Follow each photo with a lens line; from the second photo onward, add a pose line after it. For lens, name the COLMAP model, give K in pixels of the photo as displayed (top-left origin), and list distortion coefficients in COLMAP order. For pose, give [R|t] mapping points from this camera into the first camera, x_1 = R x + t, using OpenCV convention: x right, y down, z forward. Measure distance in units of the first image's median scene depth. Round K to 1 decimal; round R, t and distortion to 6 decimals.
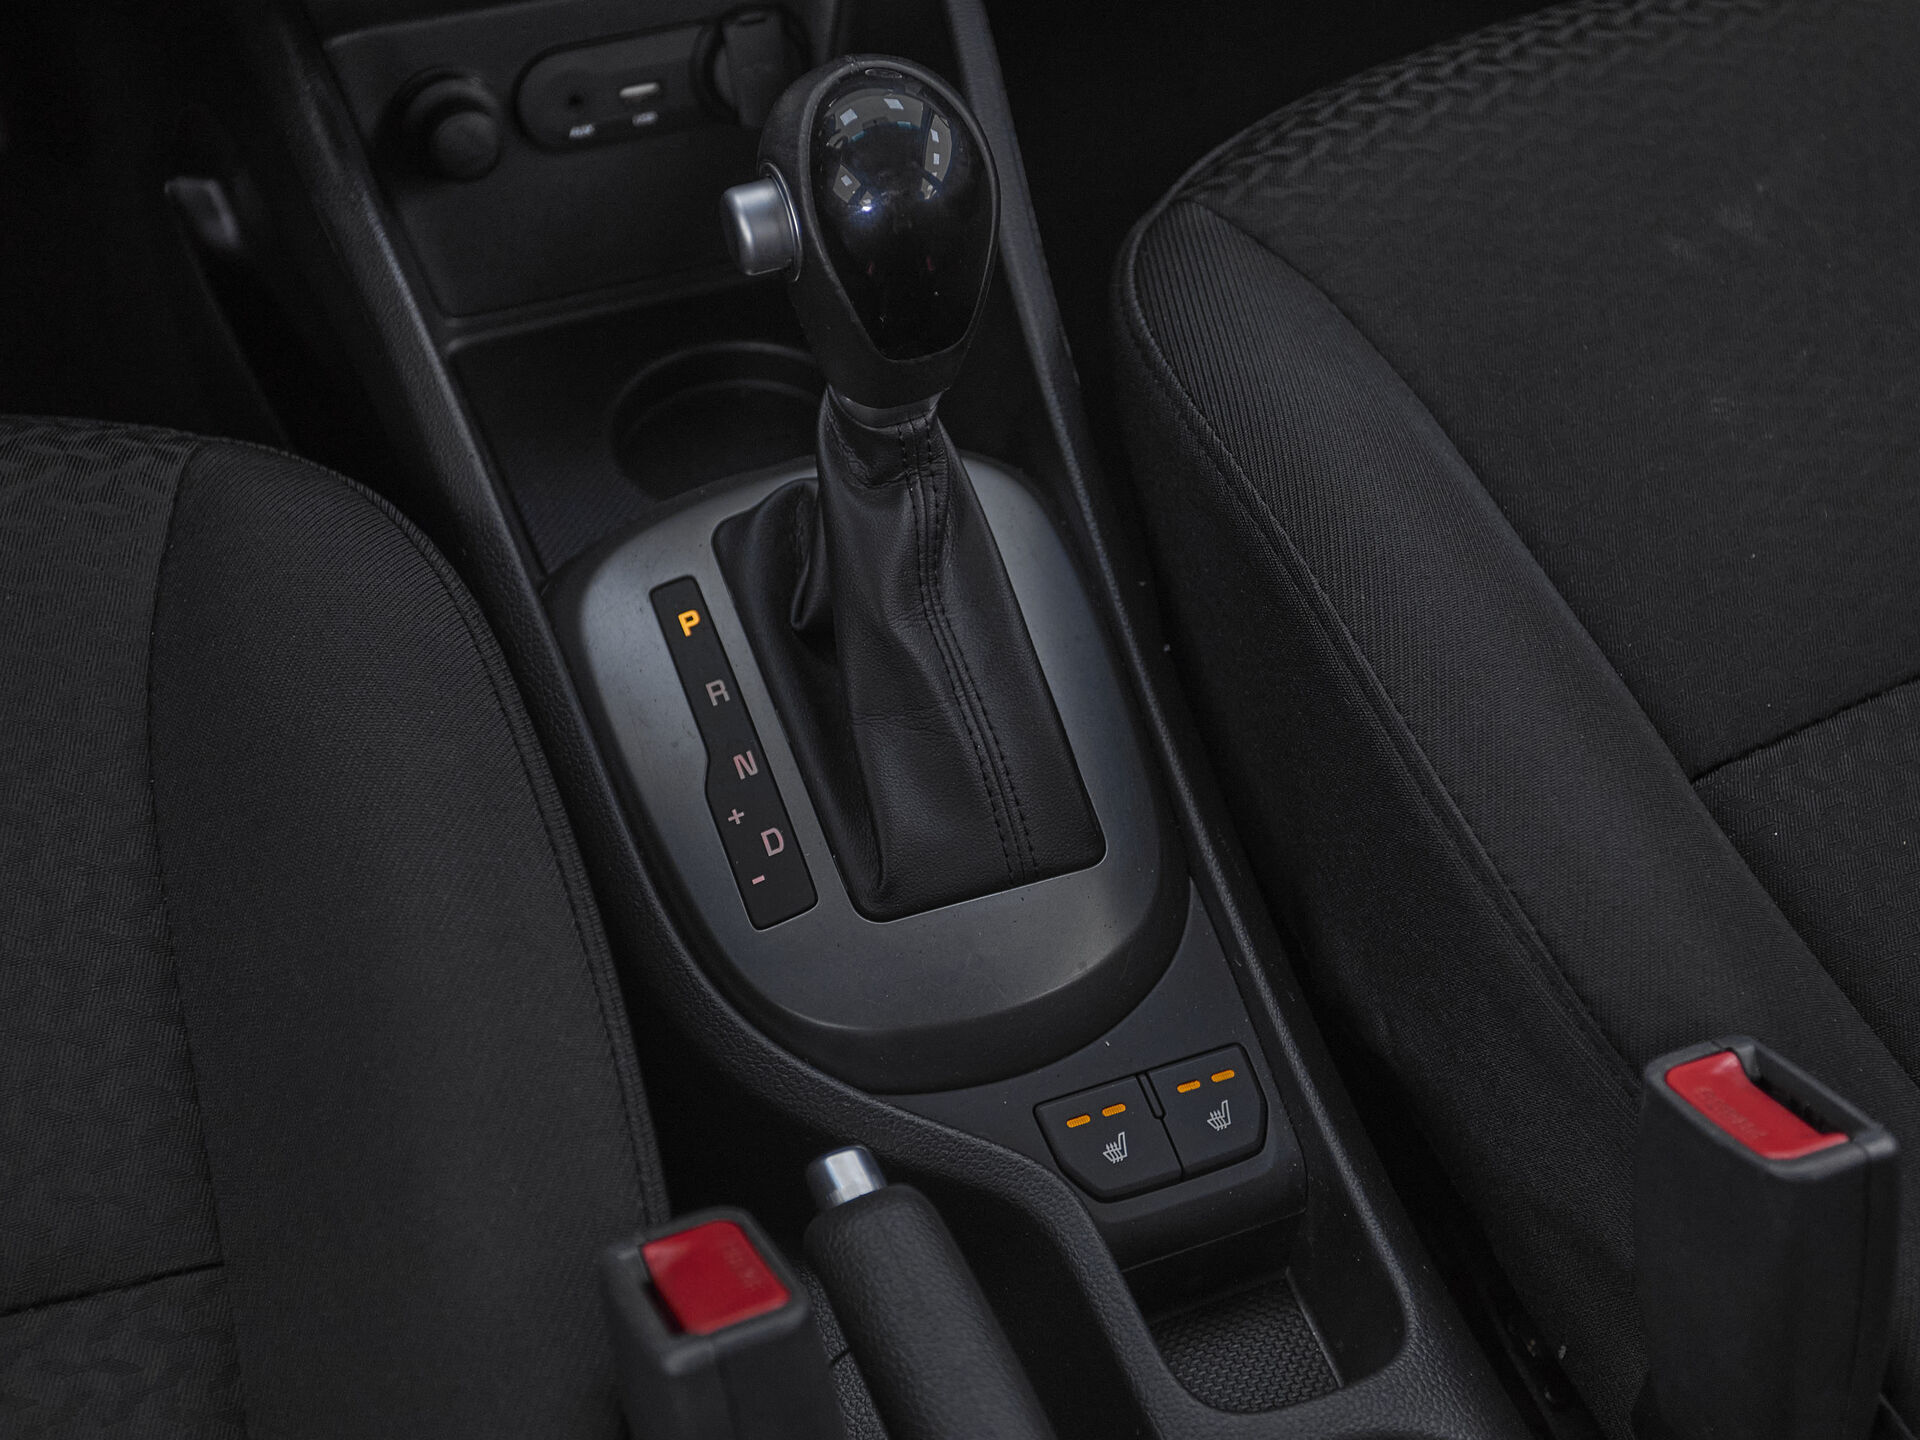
lens RADIAL K [[2697.8, 0, 978.3], [0, 2697.8, 702.4], [0, 0, 1]] dist [0.024377, 0.000000]
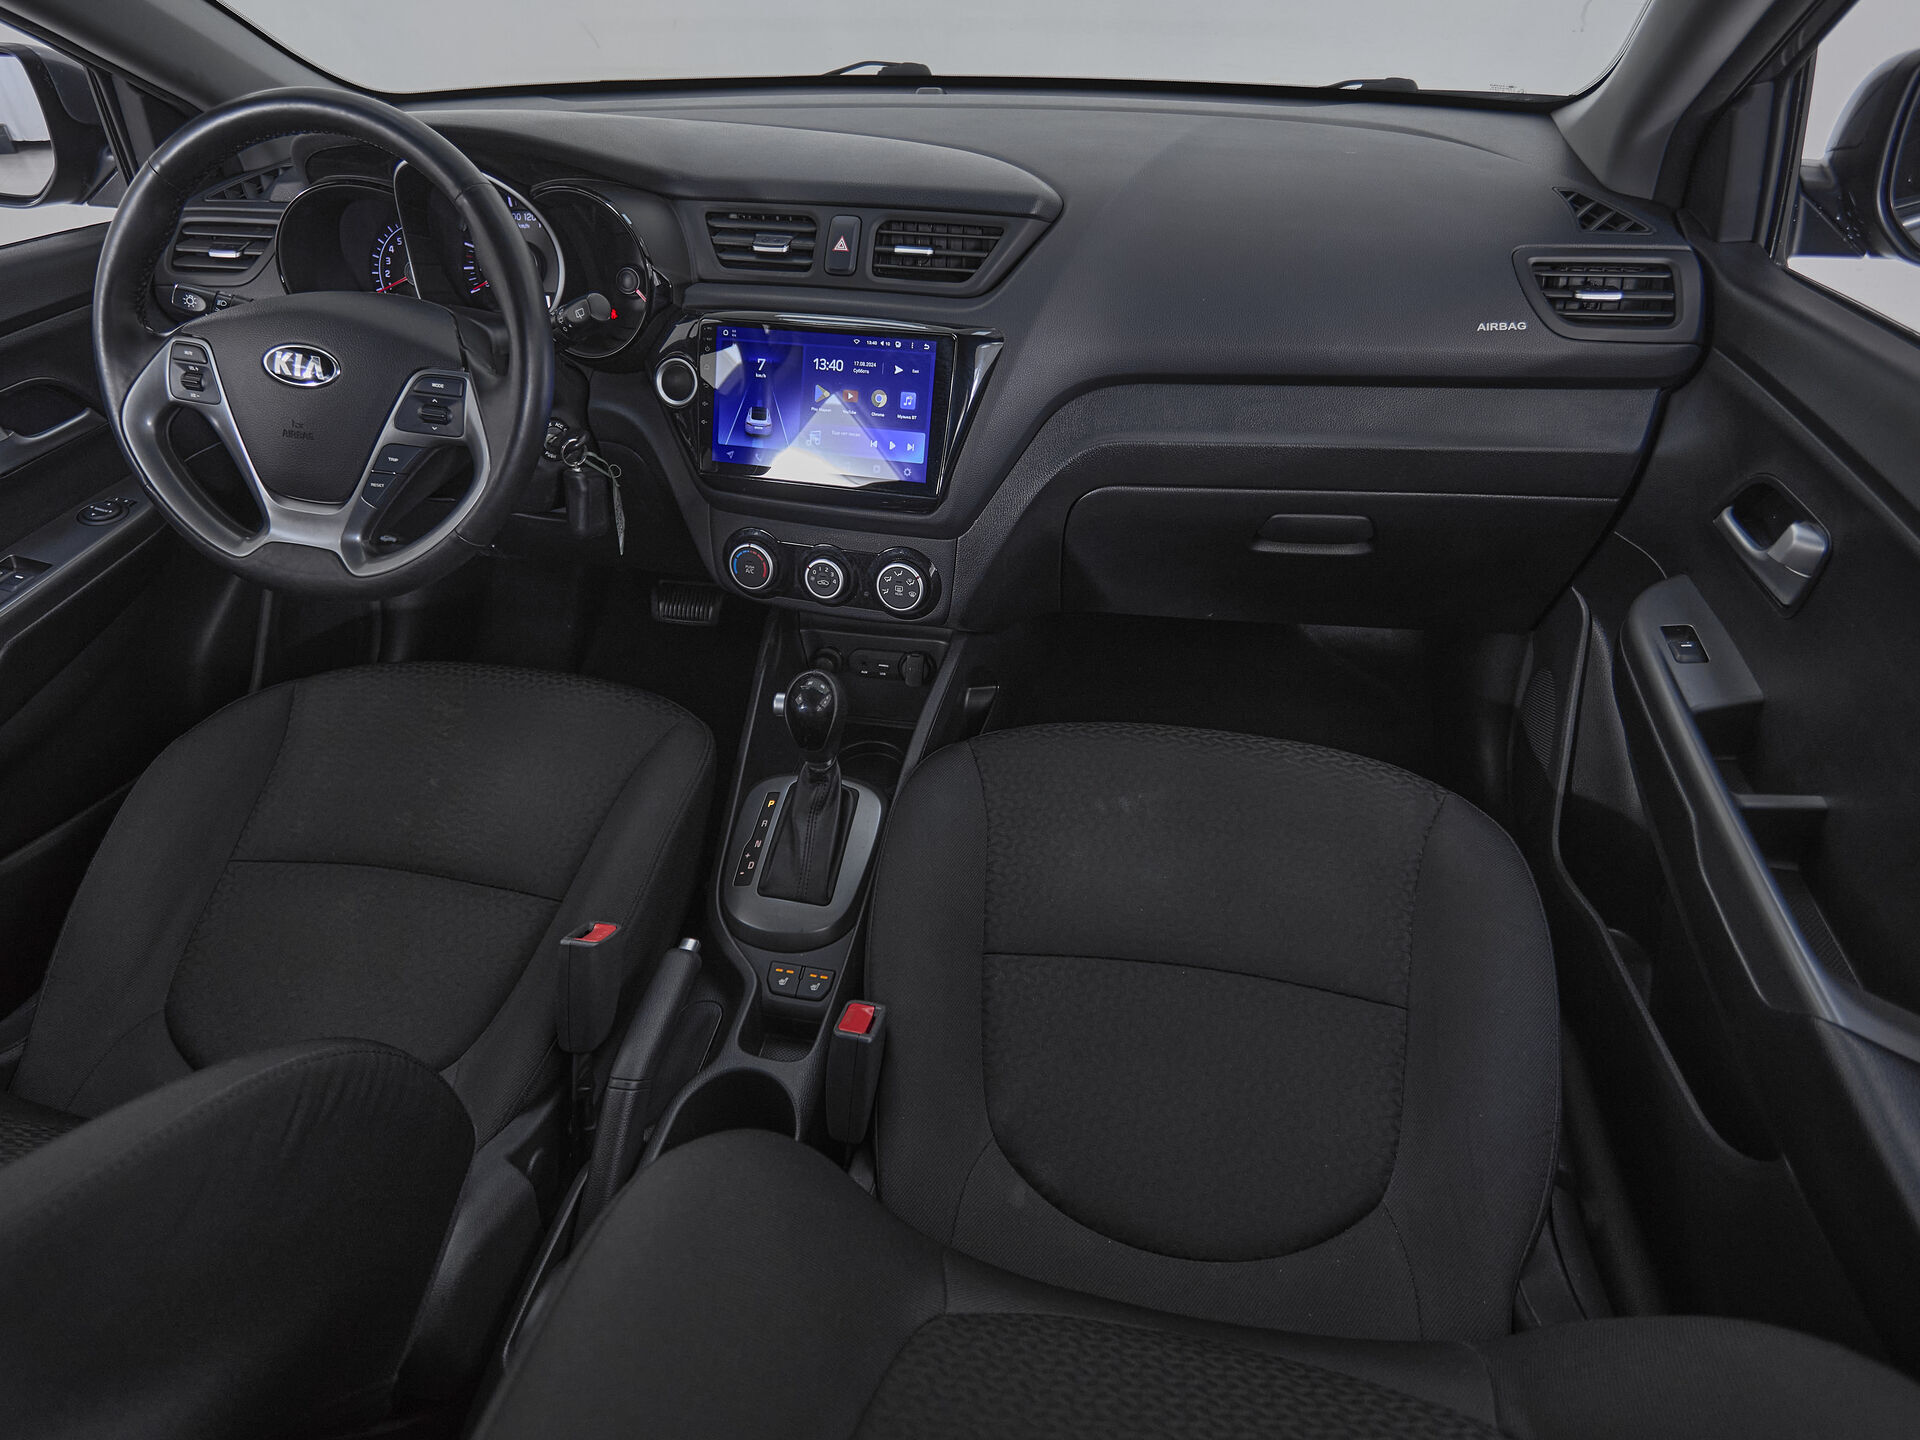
lens RADIAL K [[1100.3, 0, 939.8], [0, 1100.3, 677.5], [0, 0, 1]] dist [0.000340, -0.006149]
pose [[0.832024, 0.281981, -0.477726, 0.779173], [-0.362762, 0.928090, -0.083987, -0.149645], [0.419690, 0.243180, 0.874485, -0.259810]]
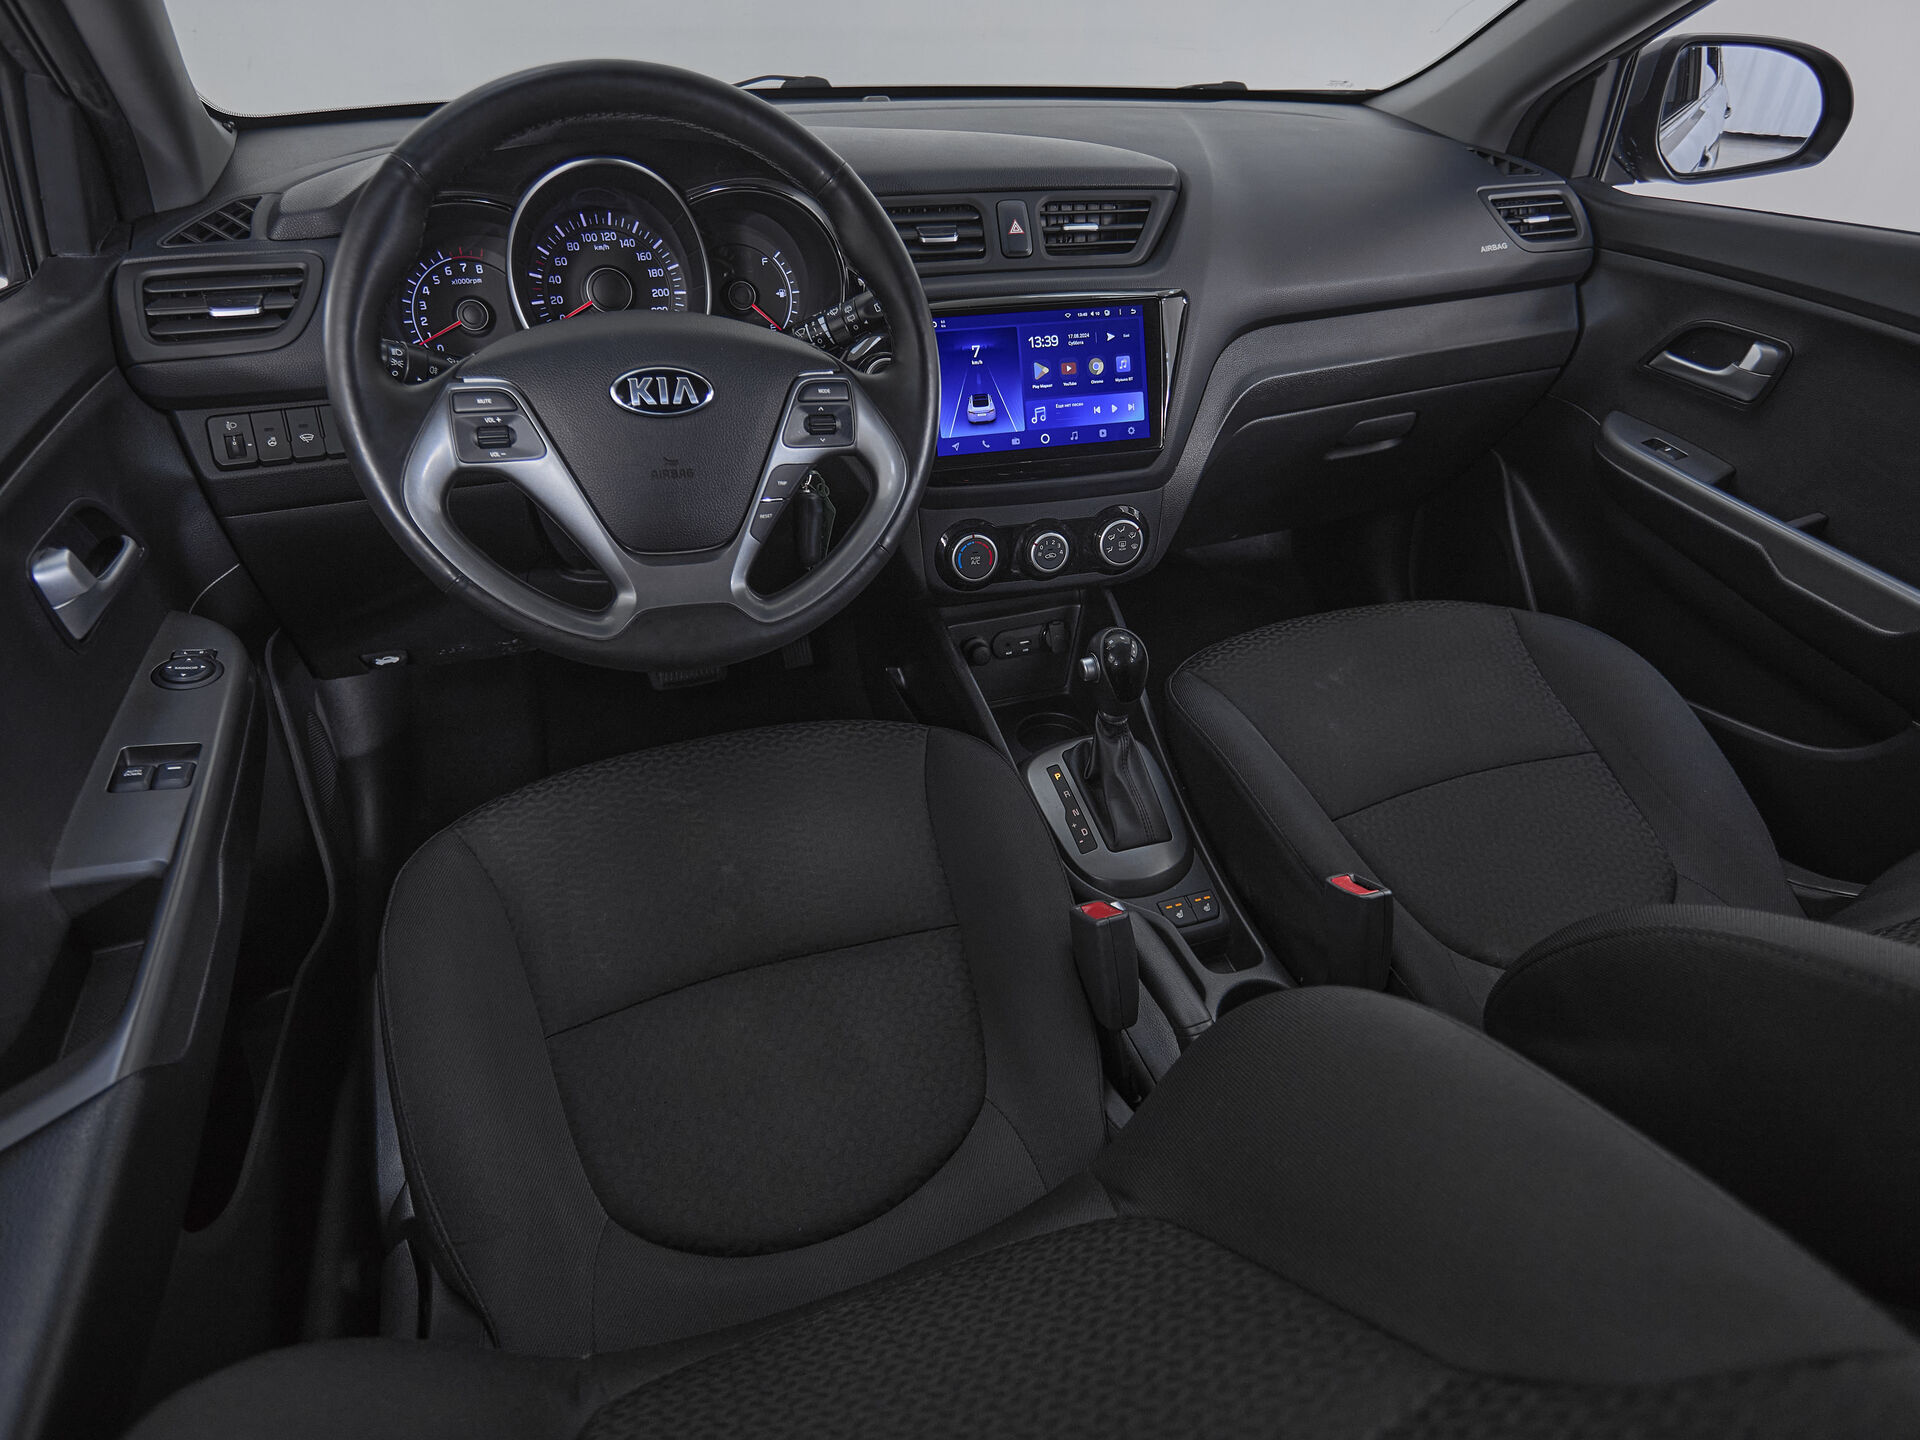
lens RADIAL K [[1100.3, 0, 968.0], [0, 1100.3, 707.7], [0, 0, 1]] dist [0.000340, -0.006149]
pose [[0.999370, 0.008872, -0.034368, -0.187038], [-0.015388, 0.980828, -0.194266, 0.181914], [0.031986, 0.194672, 0.980347, -0.534422]]
